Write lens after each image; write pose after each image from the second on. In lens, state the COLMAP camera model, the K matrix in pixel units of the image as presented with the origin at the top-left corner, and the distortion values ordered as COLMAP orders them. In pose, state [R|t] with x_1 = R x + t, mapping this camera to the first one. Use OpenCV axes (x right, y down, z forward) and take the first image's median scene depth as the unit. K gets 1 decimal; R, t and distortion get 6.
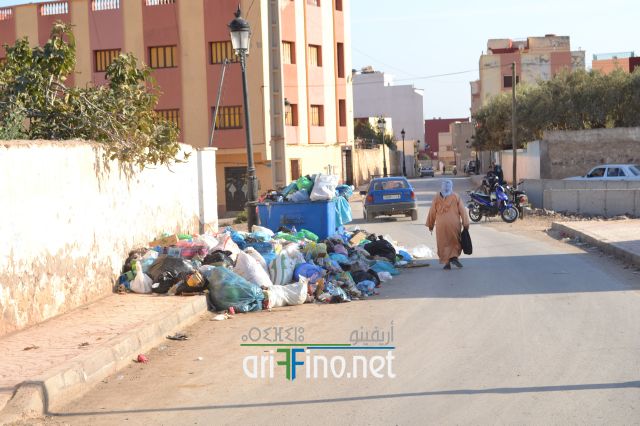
lens RADIAL K [[1311.1, 0, 320.0], [0, 1311.1, 213.0], [0, 0, 1]] dist [0.008139, 0.037389]
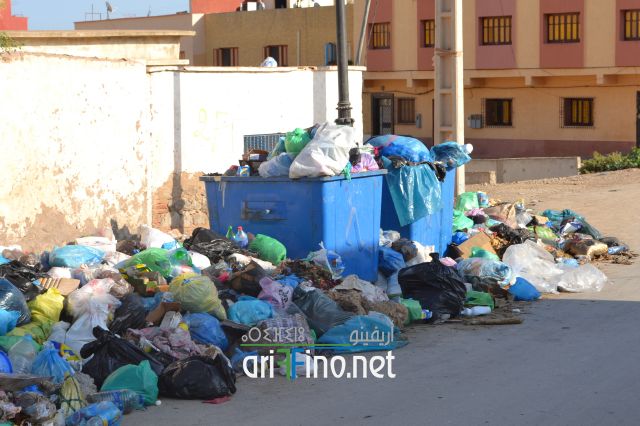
lens RADIAL K [[1487.5, 0, 320.0], [0, 1487.5, 213.0], [0, 0, 1]] dist [0.026711, 0.234789]
pose [[0.935461, 0.056682, -0.348854, 0.203468], [-0.038503, 0.997525, 0.058833, -0.029745], [0.351326, -0.041604, 0.935328, 0.462908]]
